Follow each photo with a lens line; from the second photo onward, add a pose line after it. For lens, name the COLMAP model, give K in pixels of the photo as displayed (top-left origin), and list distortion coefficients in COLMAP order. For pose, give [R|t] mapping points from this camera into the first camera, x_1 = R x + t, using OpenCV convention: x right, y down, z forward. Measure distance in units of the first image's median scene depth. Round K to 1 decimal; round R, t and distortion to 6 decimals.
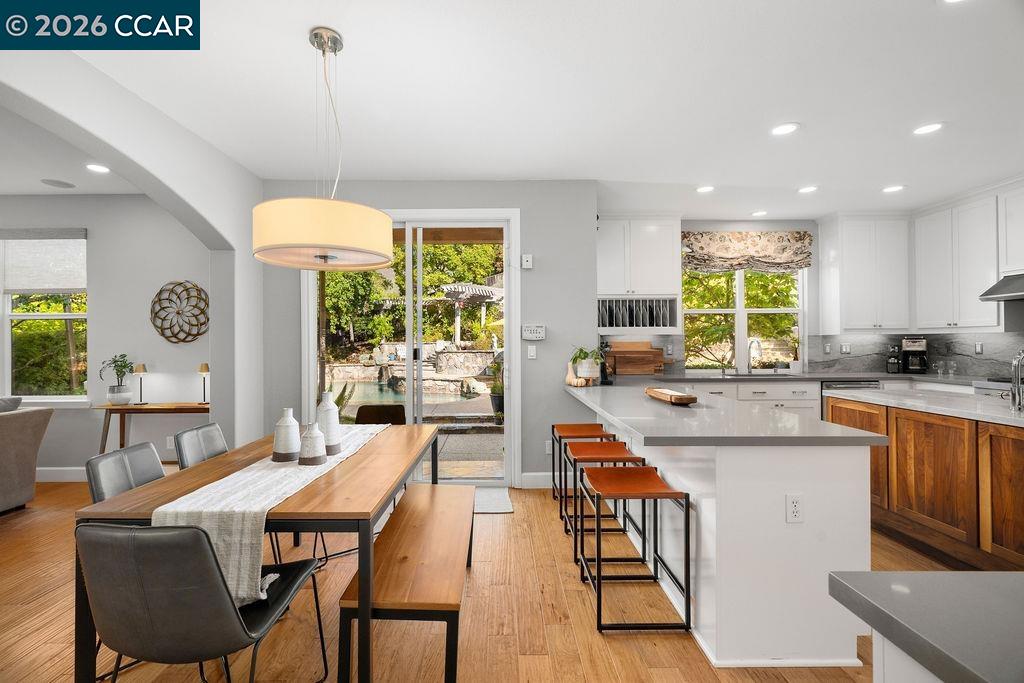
lens RADIAL K [[457.1, 0, 506.3], [0, 457.1, 340.6], [0, 0, 1]] dist [-0.003236, -0.000332]
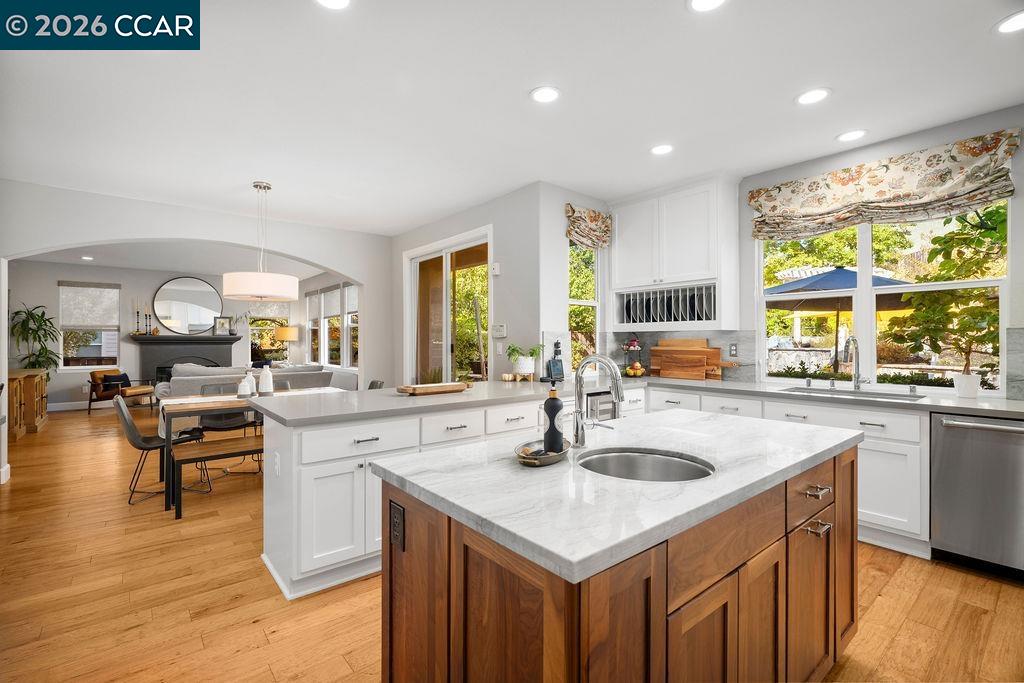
lens RADIAL K [[457.1, 0, 506.3], [0, 457.1, 340.6], [0, 0, 1]] dist [-0.003236, -0.000332]
pose [[0.627890, 0.003779, -0.778293, 0.738490], [0.004178, 0.999957, 0.008226, -0.003497], [0.778291, -0.008417, 0.627847, 0.231588]]
